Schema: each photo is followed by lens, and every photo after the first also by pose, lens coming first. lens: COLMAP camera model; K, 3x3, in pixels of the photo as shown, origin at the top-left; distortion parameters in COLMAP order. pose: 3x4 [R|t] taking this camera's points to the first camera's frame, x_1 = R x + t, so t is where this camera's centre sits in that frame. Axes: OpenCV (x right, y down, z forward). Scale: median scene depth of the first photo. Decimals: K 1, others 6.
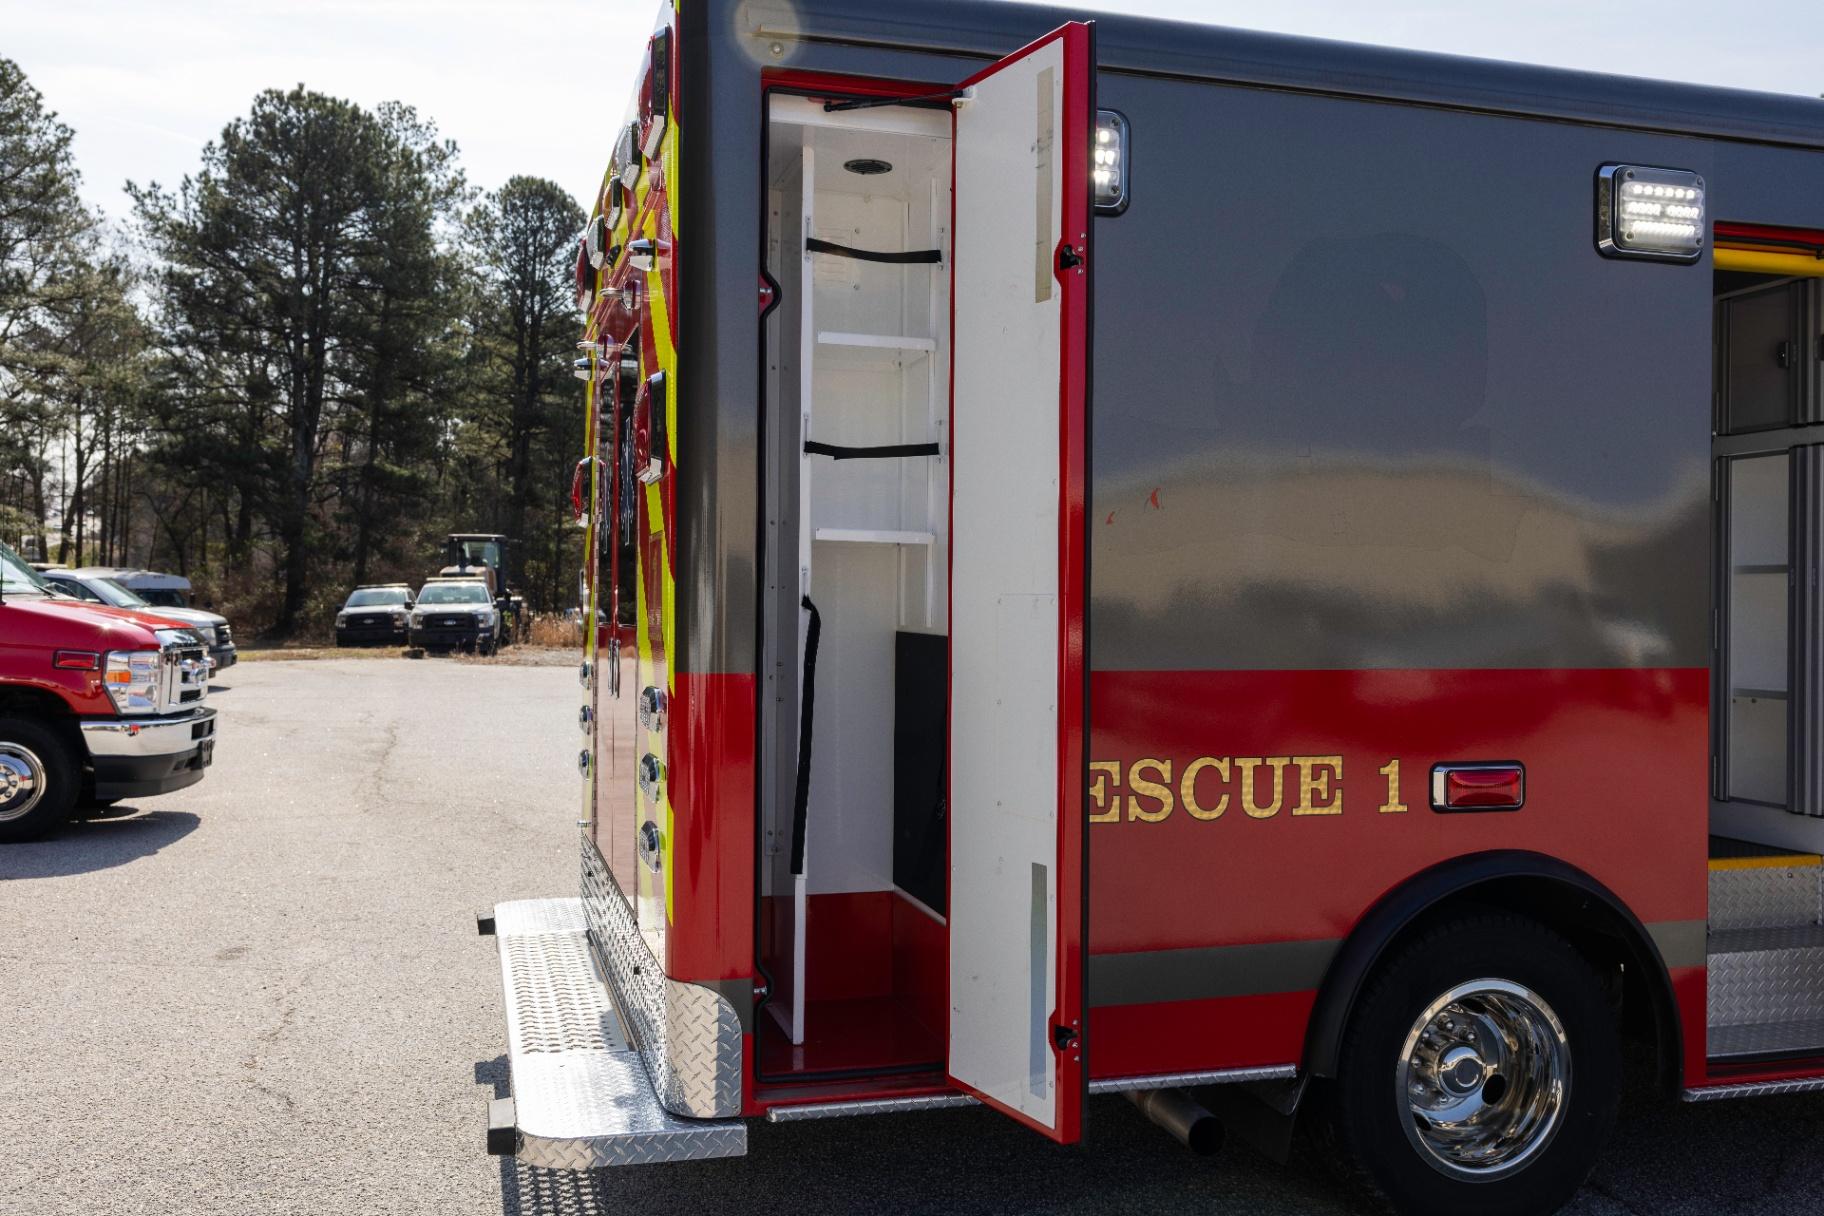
lens RADIAL K [[1558.4, 0, 938.8], [0, 1558.4, 608.1], [0, 0, 1]] dist [-0.014833, 0.018003]
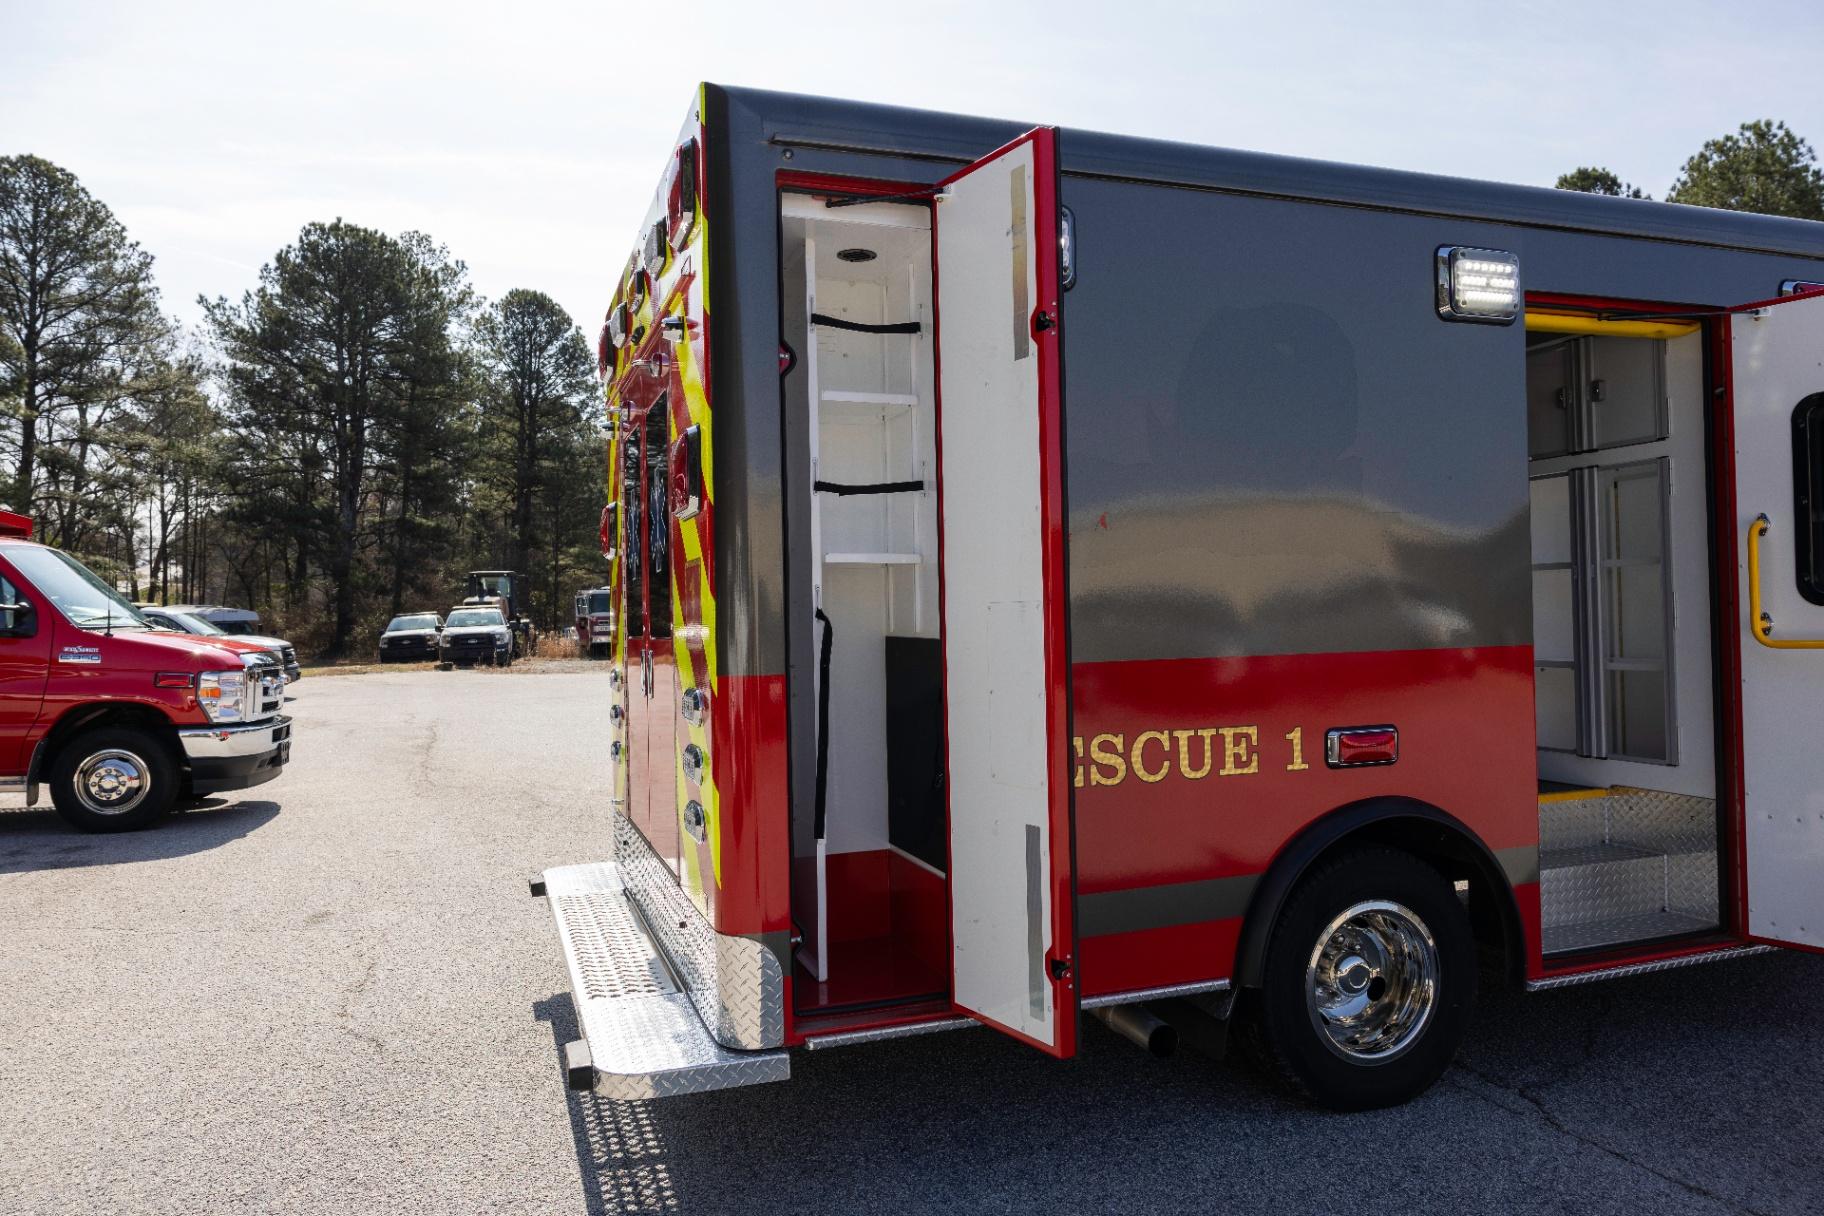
lens RADIAL K [[1198.4, 0, 922.1], [0, 1198.4, 605.1], [0, 0, 1]] dist [0.002921, -0.001021]
pose [[0.997901, -0.029129, 0.057836, -0.019741], [0.029697, 0.999519, -0.008983, 0.000001], [-0.057547, 0.010682, 0.998286, 0.022352]]
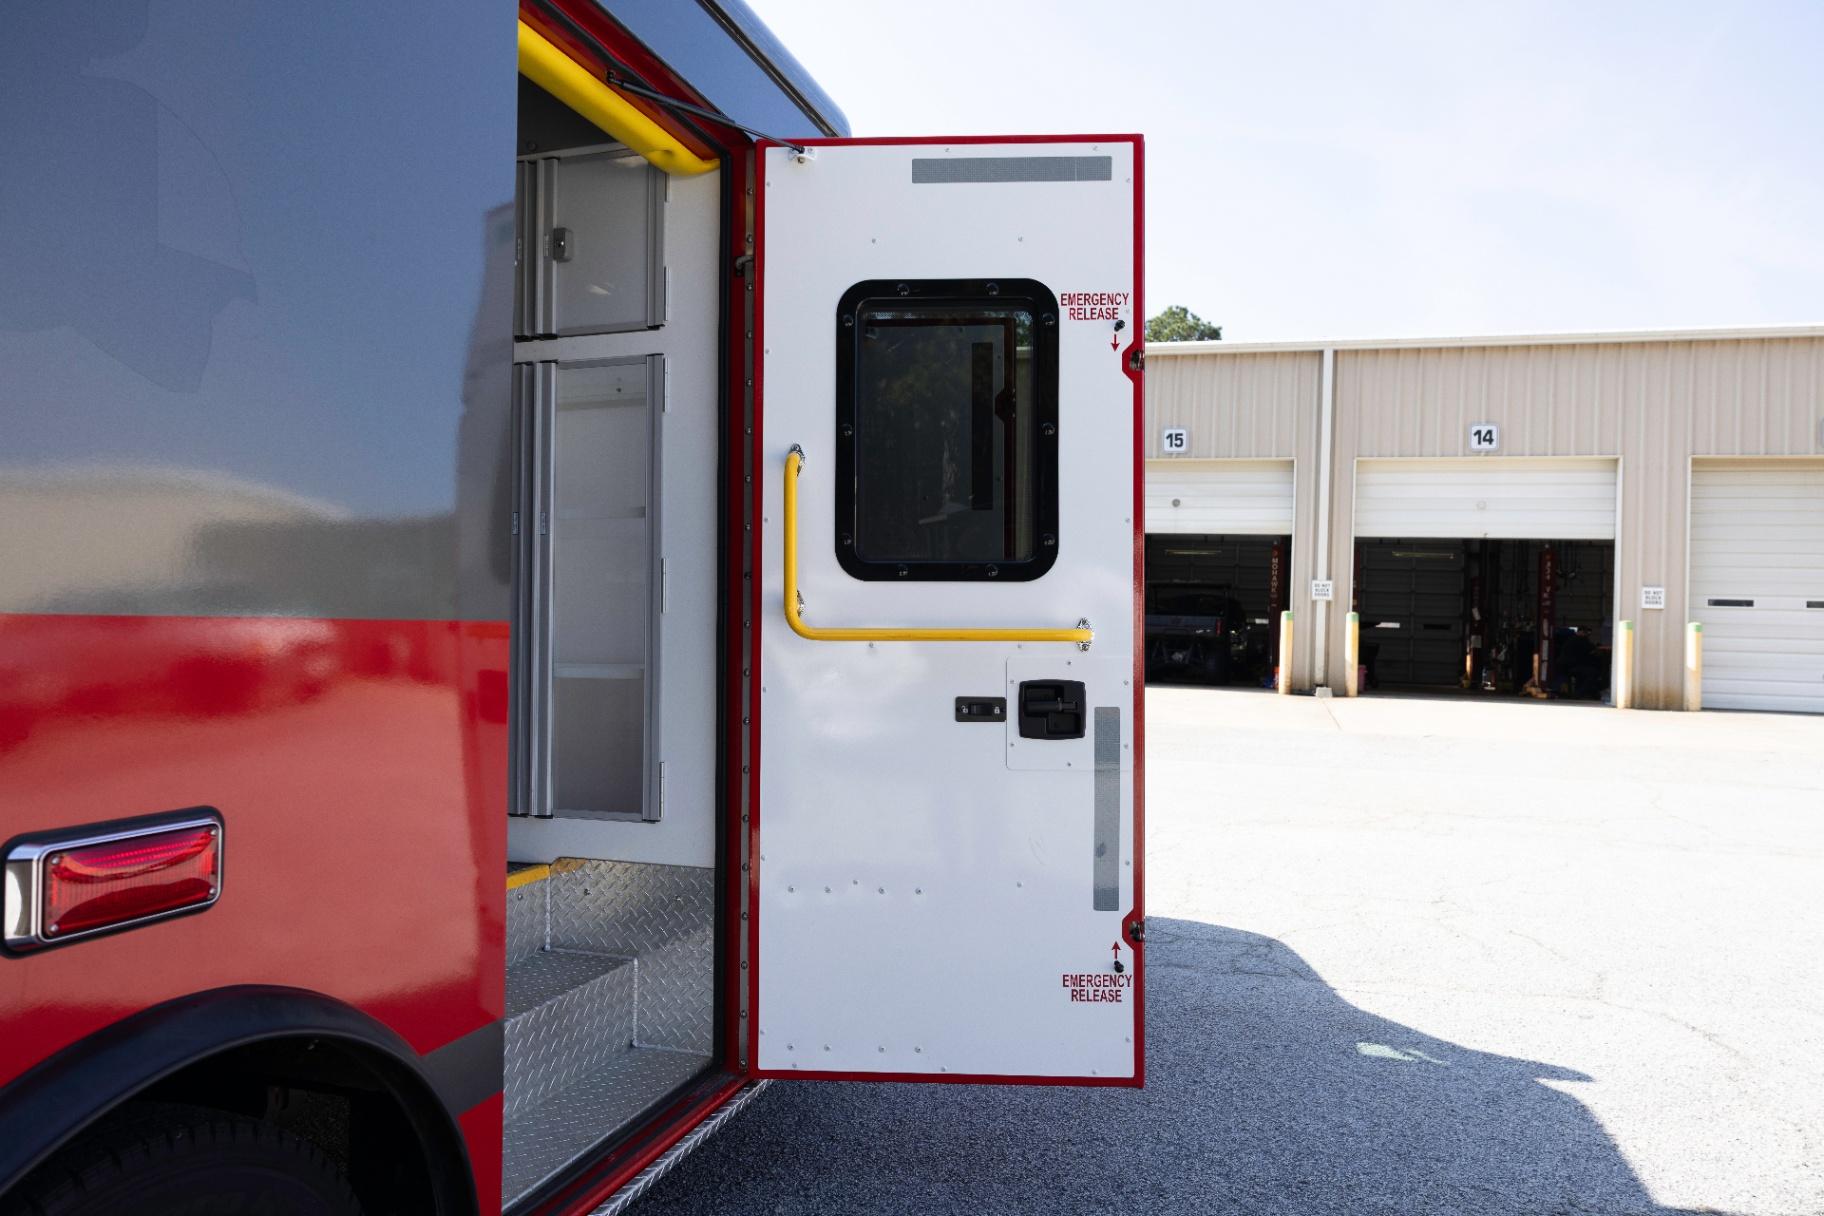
lens RADIAL K [[1225.9, 0, 914.4], [0, 1225.9, 598.4], [0, 0, 1]] dist [0.000115, 0.001130]
pose [[0.564282, 0.017659, 0.825393, 0.063650], [-0.001796, 0.999795, -0.020162, 0.014248], [-0.825580, 0.009894, 0.564199, 0.213711]]
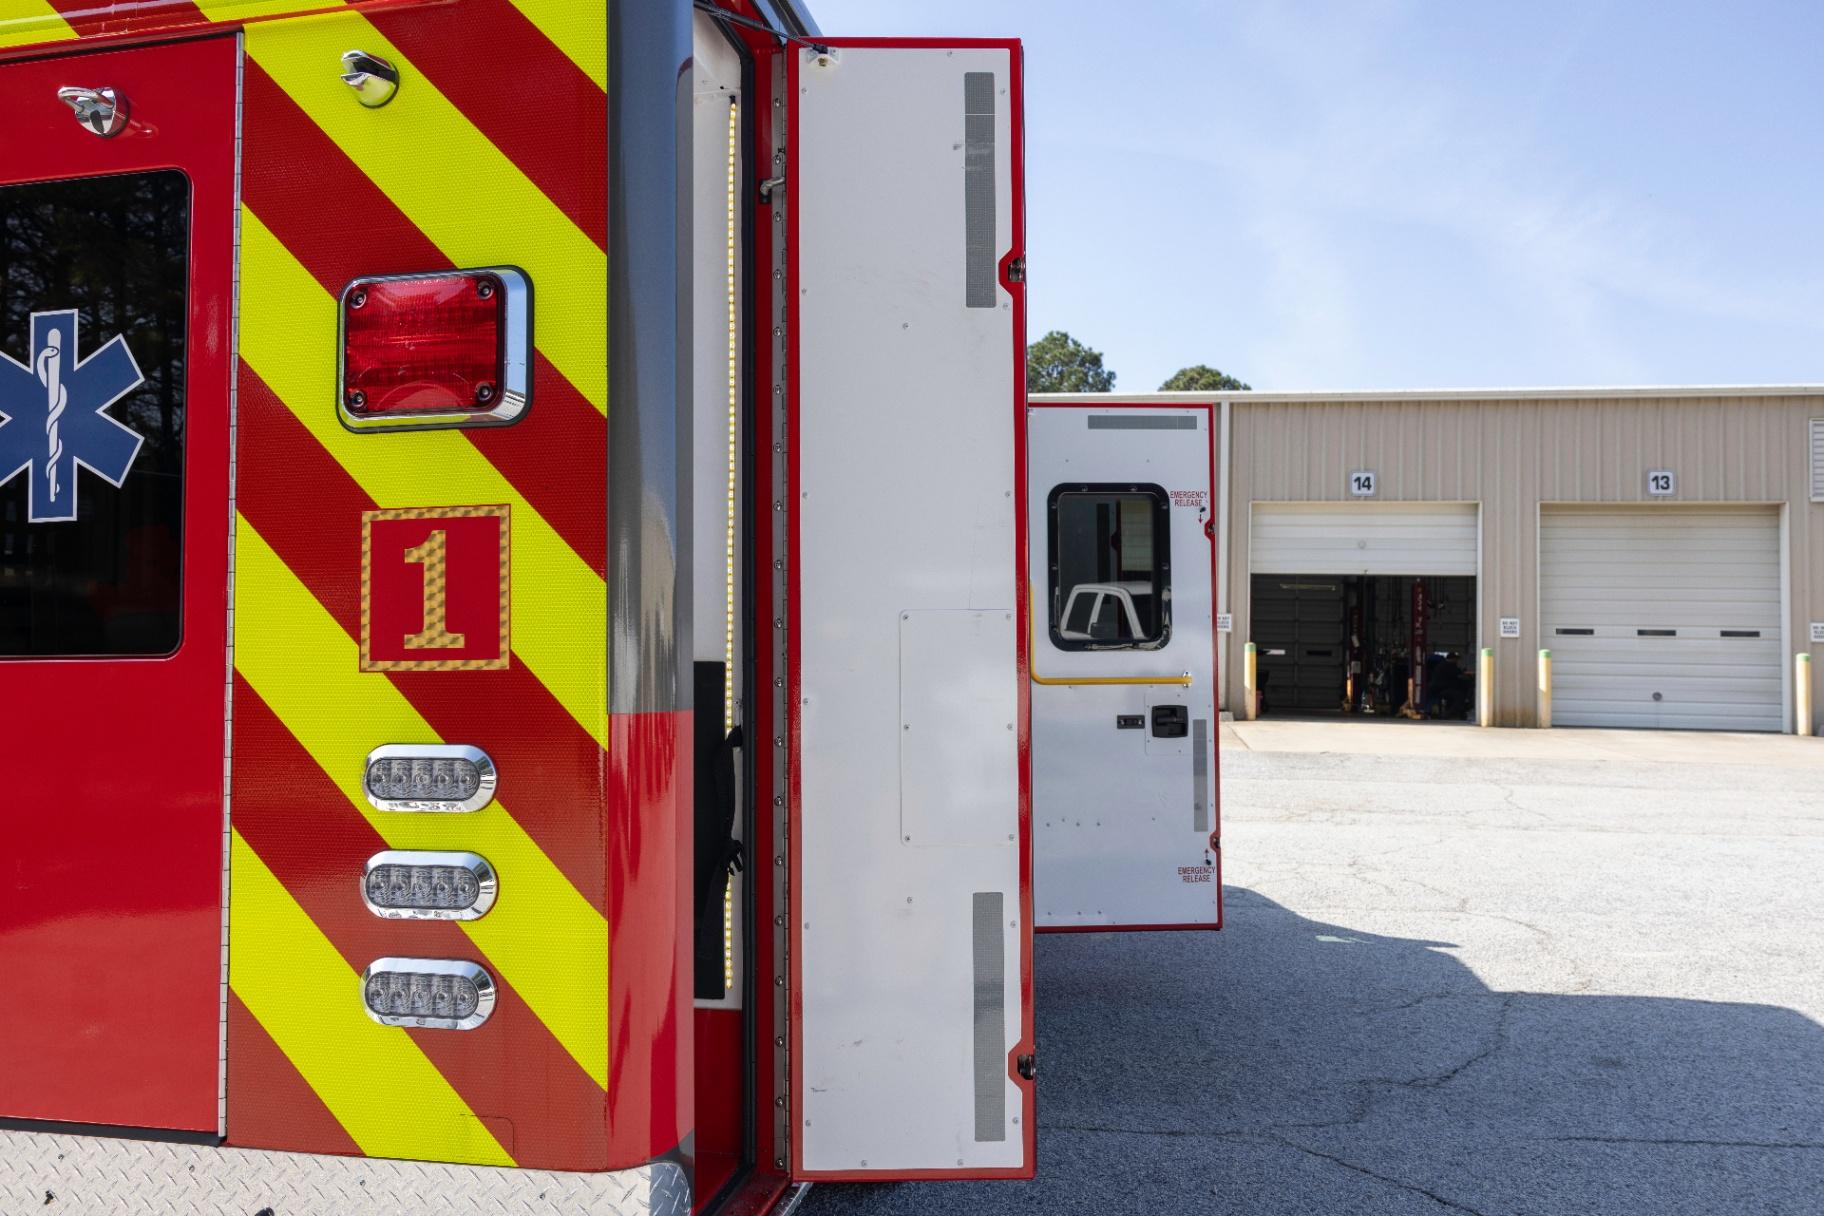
lens RADIAL K [[1282.0, 0, 909.9], [0, 1282.0, 598.1], [0, 0, 1]] dist [-0.001077, 0.000631]
pose [[0.479610, 0.032192, 0.876891, -0.185096], [0.008354, 0.999114, -0.041248, 0.004700], [-0.877442, 0.027108, 0.478916, 0.187062]]
